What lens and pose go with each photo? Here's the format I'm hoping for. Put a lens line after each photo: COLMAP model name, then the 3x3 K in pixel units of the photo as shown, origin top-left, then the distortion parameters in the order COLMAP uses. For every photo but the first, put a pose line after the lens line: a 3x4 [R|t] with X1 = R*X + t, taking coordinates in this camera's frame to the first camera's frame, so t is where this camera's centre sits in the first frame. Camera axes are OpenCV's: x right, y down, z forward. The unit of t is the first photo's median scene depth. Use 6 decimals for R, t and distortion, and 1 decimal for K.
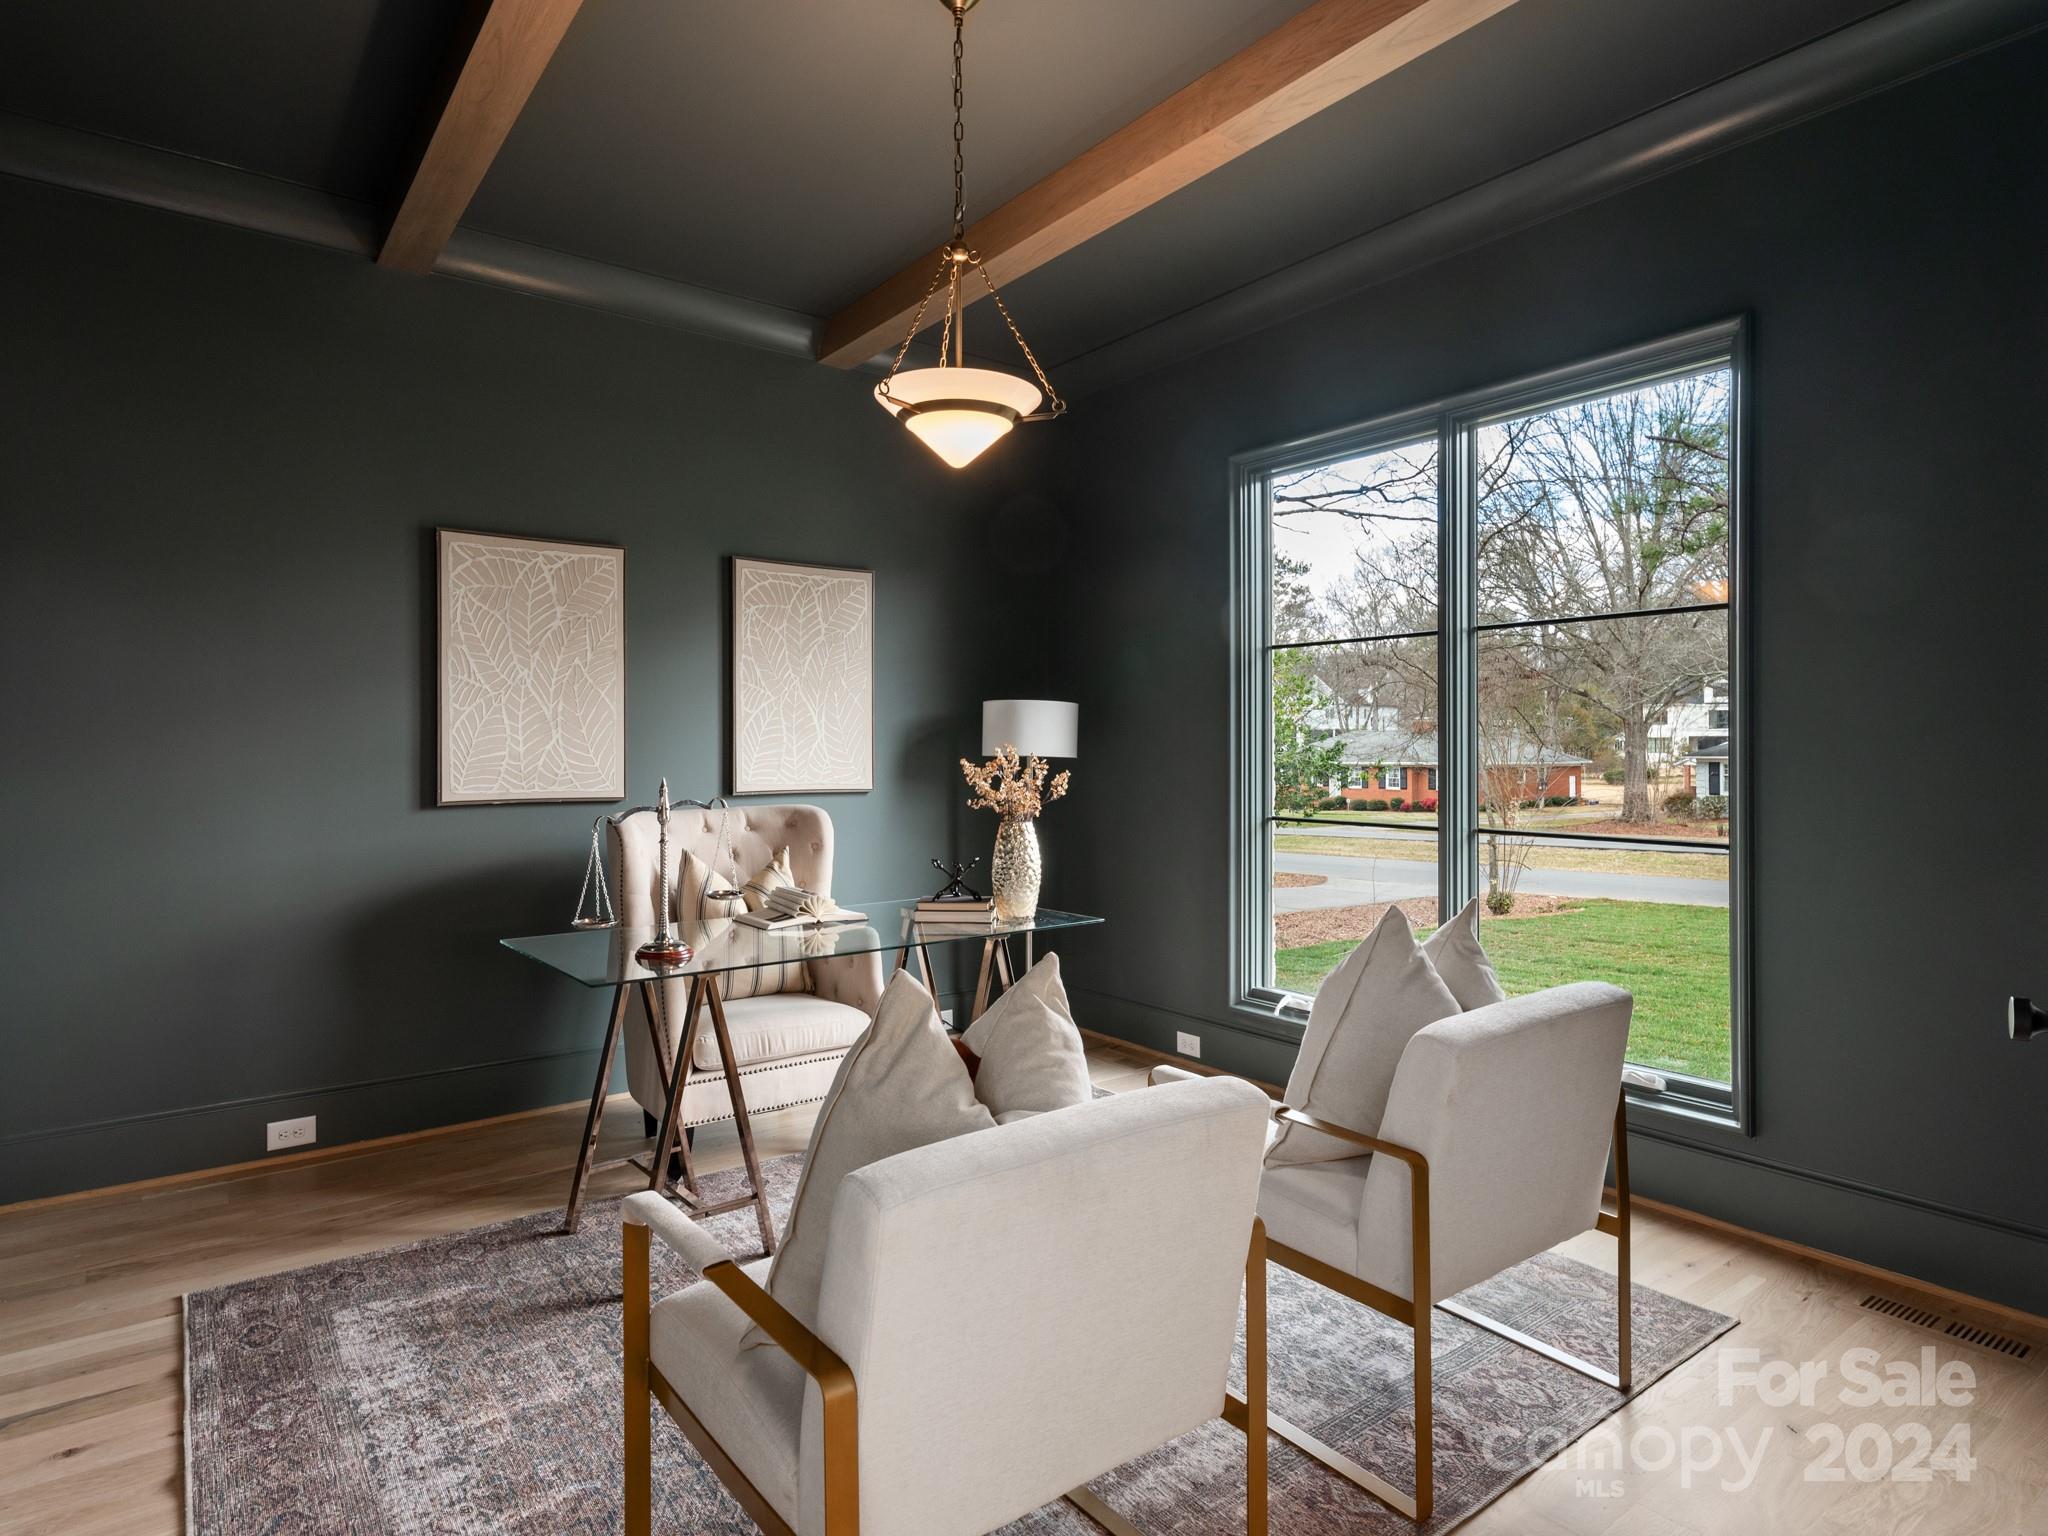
lens RADIAL K [[1118.7, 0, 1005.0], [0, 1118.7, 741.8], [0, 0, 1]] dist [0.000650, -0.001861]
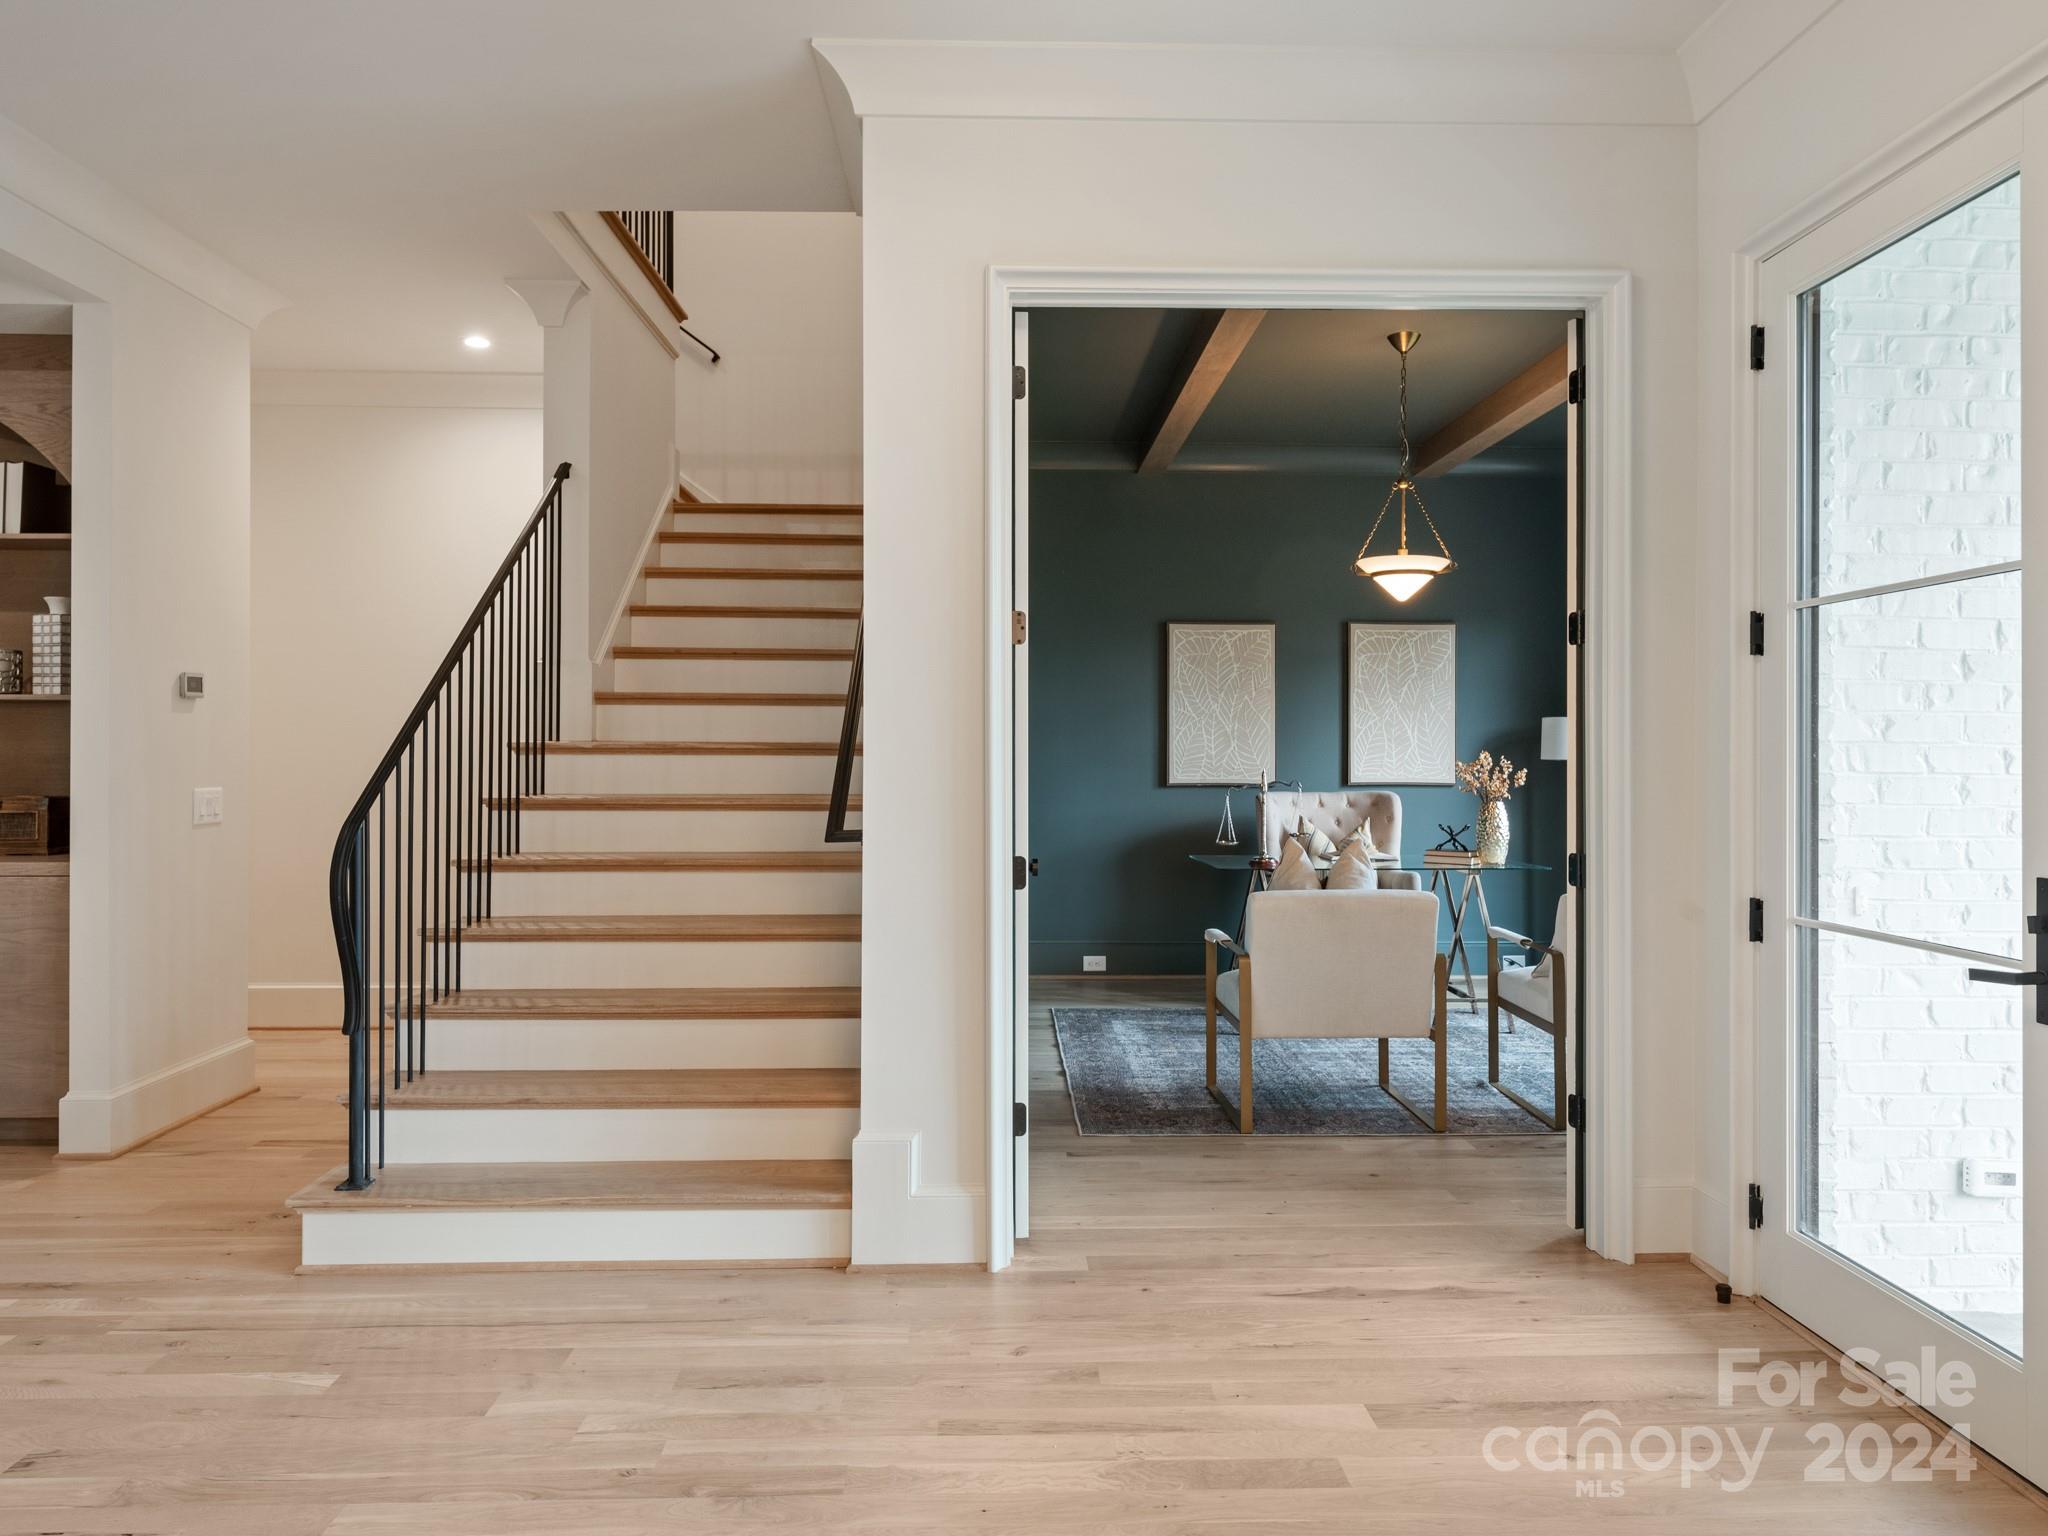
lens RADIAL K [[1312.6, 0, 1040.8], [0, 1312.6, 749.5], [0, 0, 1]] dist [0.002036, 0.005611]
pose [[0.821608, 0.004809, -0.570033, 0.464595], [-0.002472, 0.999985, 0.004874, -0.006912], [0.570048, -0.002595, 0.821607, -0.737510]]
